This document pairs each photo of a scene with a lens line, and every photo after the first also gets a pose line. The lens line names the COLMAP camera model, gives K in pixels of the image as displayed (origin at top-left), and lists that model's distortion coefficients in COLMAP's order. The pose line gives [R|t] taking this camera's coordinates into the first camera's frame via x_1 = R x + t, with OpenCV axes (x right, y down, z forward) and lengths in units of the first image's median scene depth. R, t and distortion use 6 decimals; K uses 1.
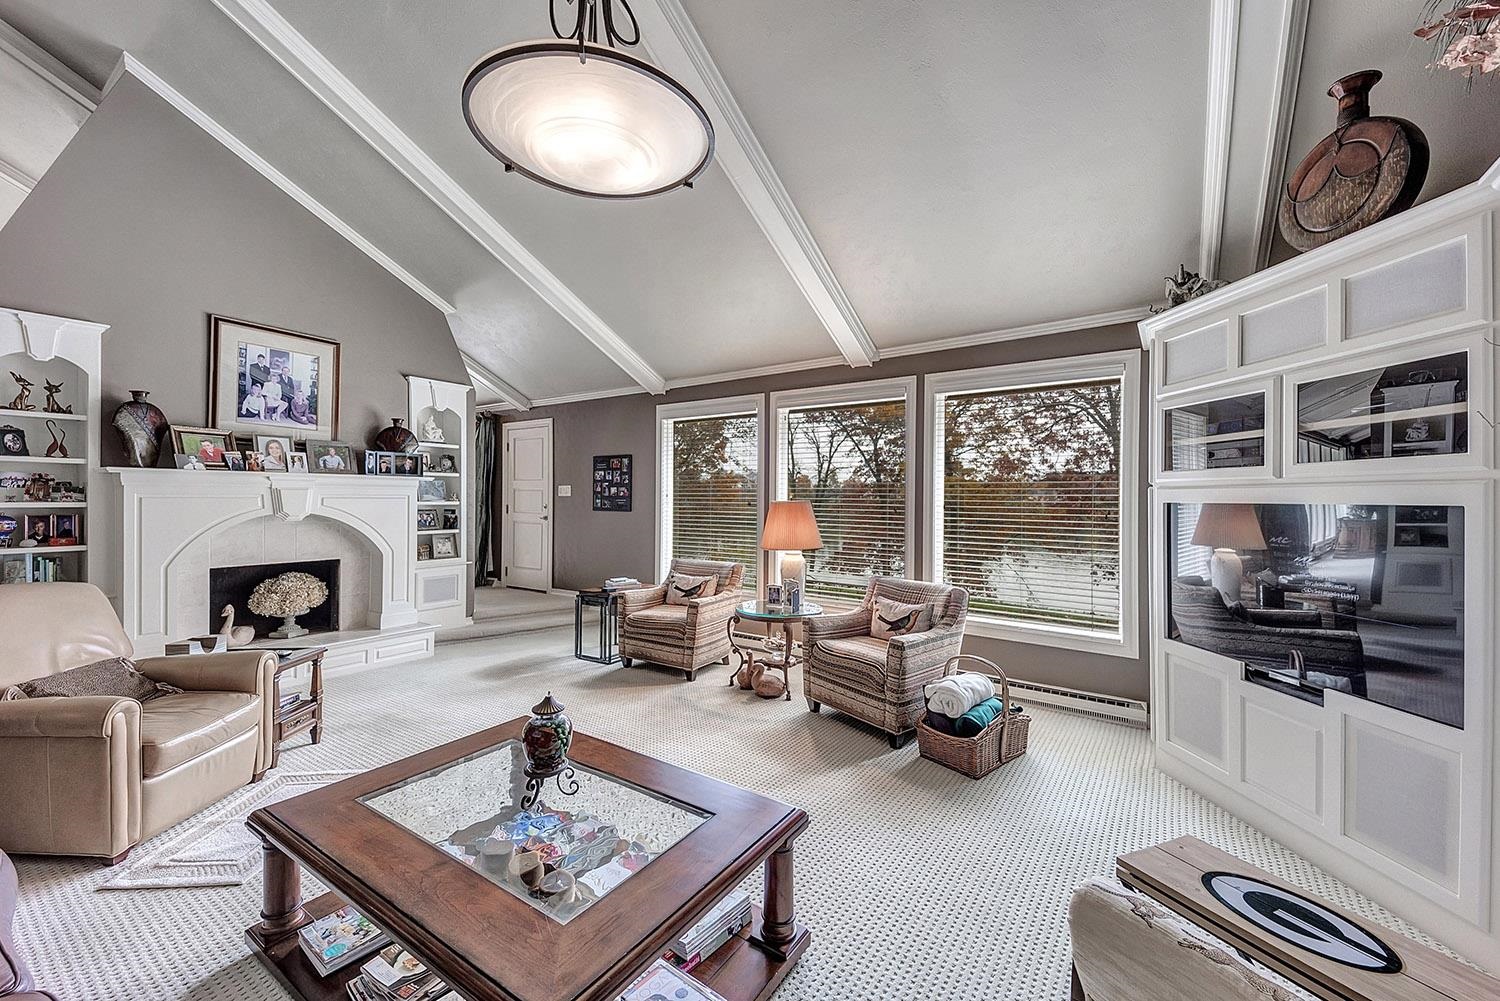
lens RADIAL K [[609.9, 0, 746.0], [0, 609.9, 500.5], [0, 0, 1]] dist [0.035405, -0.001134]
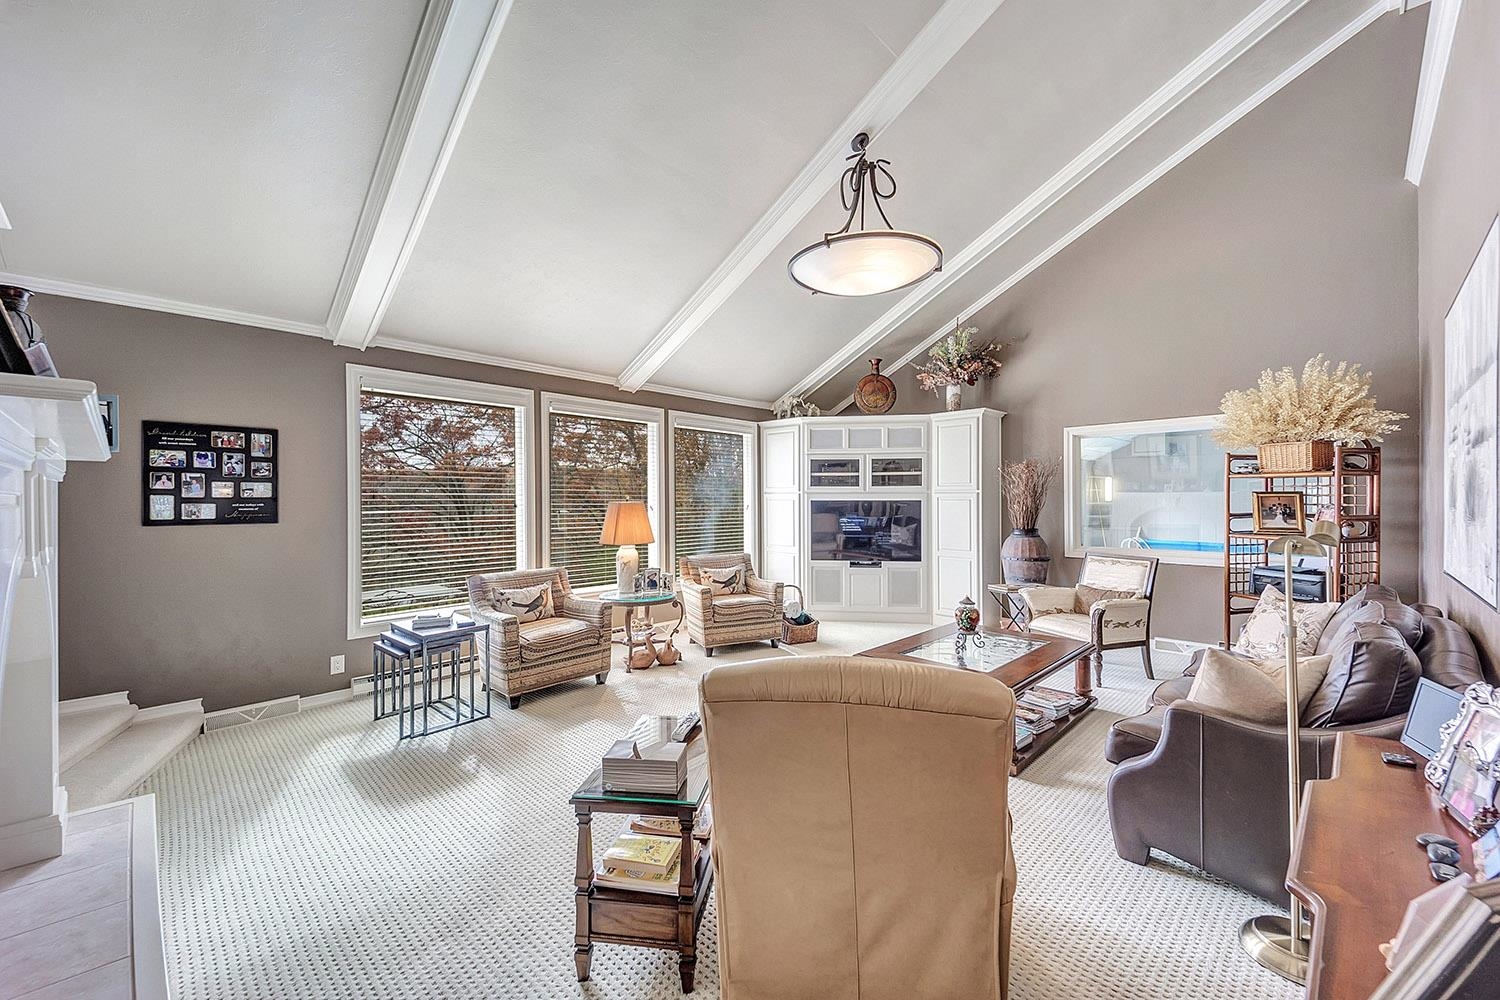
lens RADIAL K [[609.9, 0, 736.4], [0, 609.9, 498.0], [0, 0, 1]] dist [0.035405, -0.001134]
pose [[0.142146, -0.012509, 0.989767, -0.863267], [-0.001014, 0.999918, 0.012783, -0.017494], [-0.989845, -0.002821, 0.142121, 0.528211]]
